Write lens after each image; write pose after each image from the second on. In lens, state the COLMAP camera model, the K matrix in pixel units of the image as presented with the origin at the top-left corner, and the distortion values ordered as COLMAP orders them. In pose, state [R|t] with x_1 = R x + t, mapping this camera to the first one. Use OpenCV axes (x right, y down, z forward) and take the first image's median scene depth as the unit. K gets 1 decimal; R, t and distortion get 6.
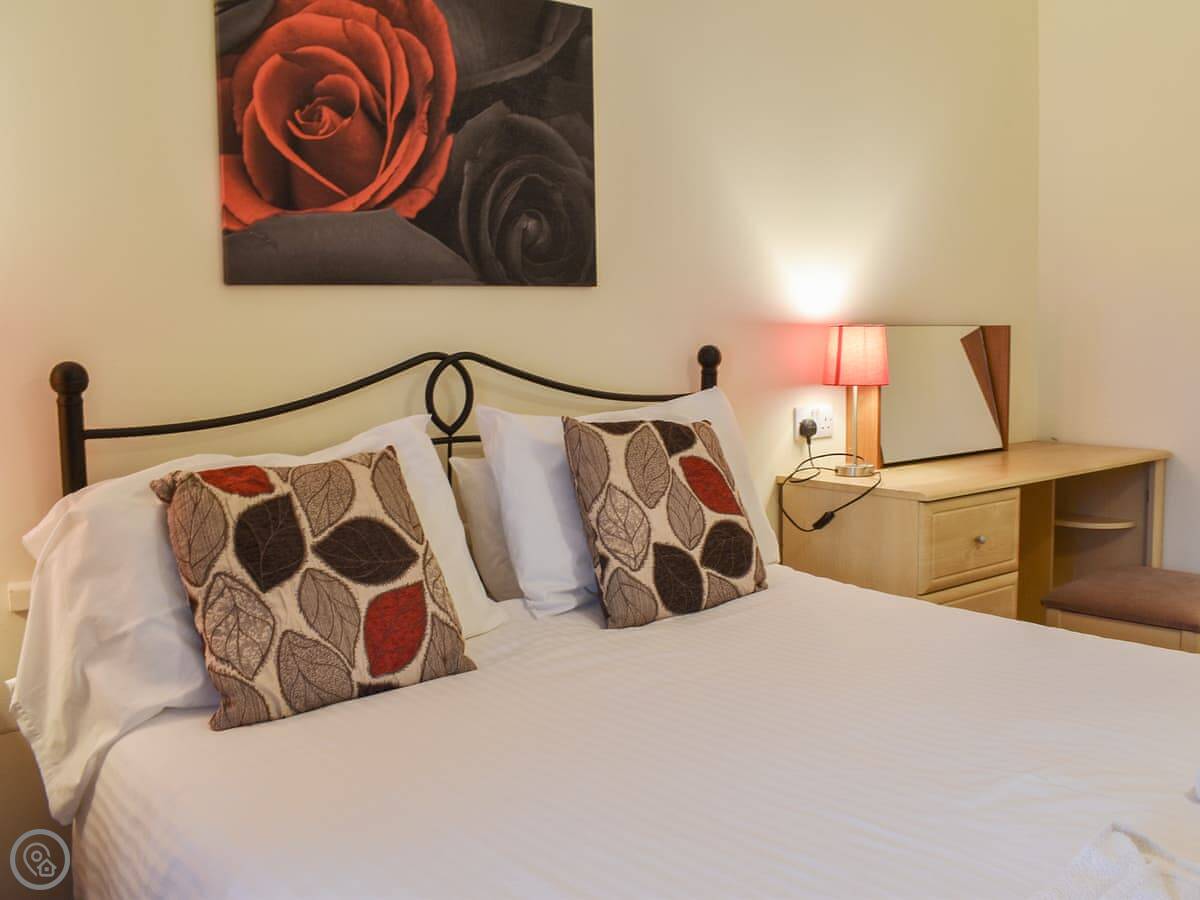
lens RADIAL K [[1105.7, 0, 600.0], [0, 1105.7, 450.0], [0, 0, 1]] dist [-0.103742, 0.014839]
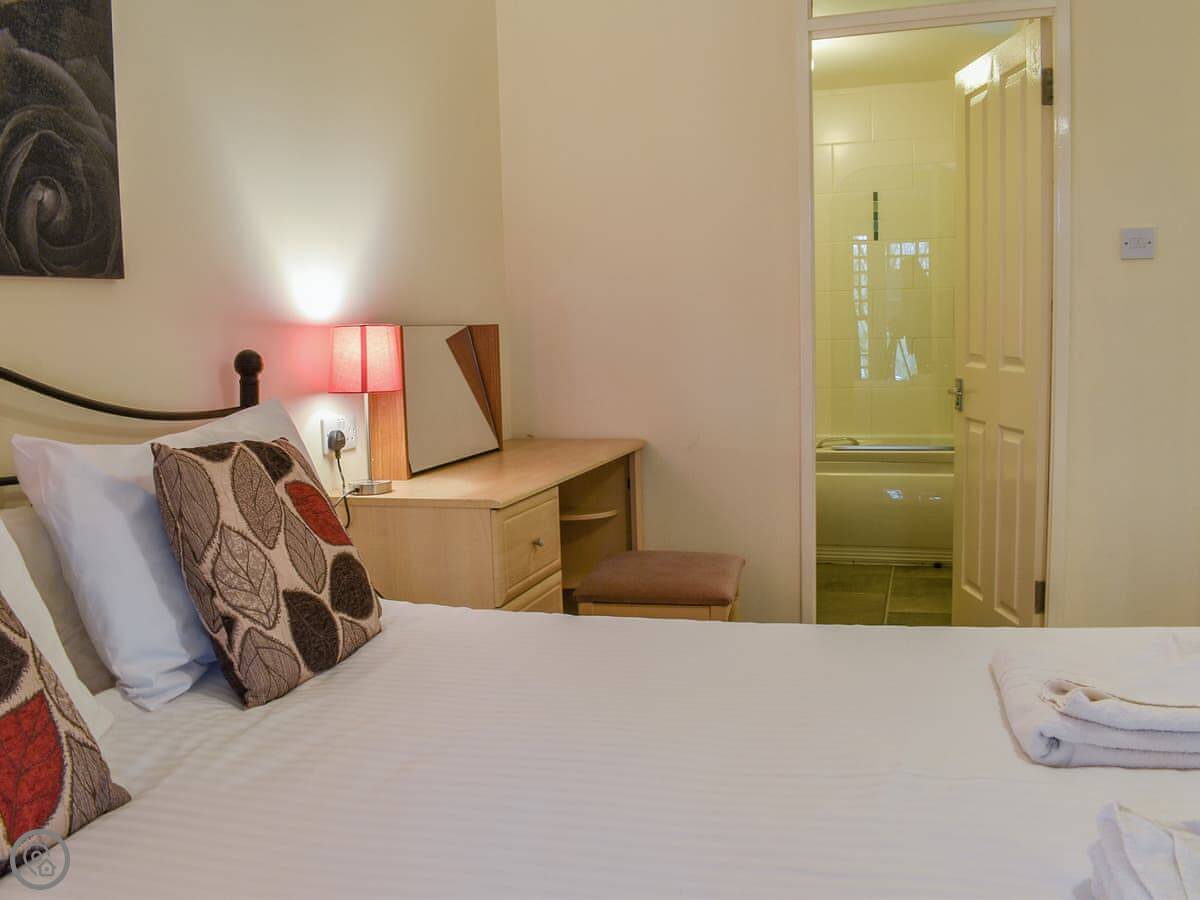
lens RADIAL K [[1105.7, 0, 600.0], [0, 1105.7, 450.0], [0, 0, 1]] dist [-0.103742, 0.014839]
pose [[0.817824, -0.069323, 0.571278, -0.207350], [0.073722, 0.997159, 0.015464, -0.014091], [-0.570727, 0.029468, 0.820611, 0.198862]]
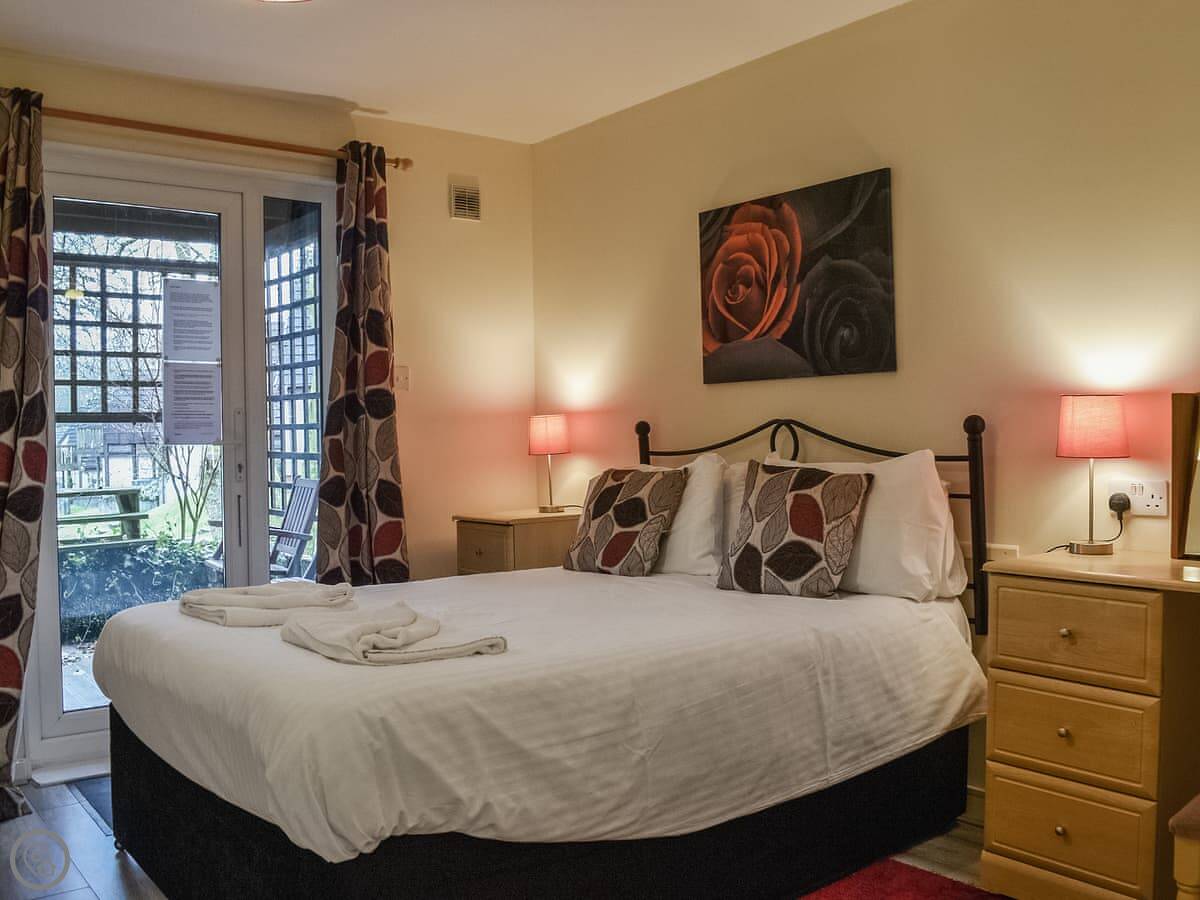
lens RADIAL K [[1105.7, 0, 600.0], [0, 1105.7, 450.0], [0, 0, 1]] dist [-0.103742, 0.014839]
pose [[-0.018077, 0.033416, -0.999278, 1.573910], [-0.091852, 0.995159, 0.034940, -0.079059], [0.995609, 0.092417, -0.014920, 0.795897]]
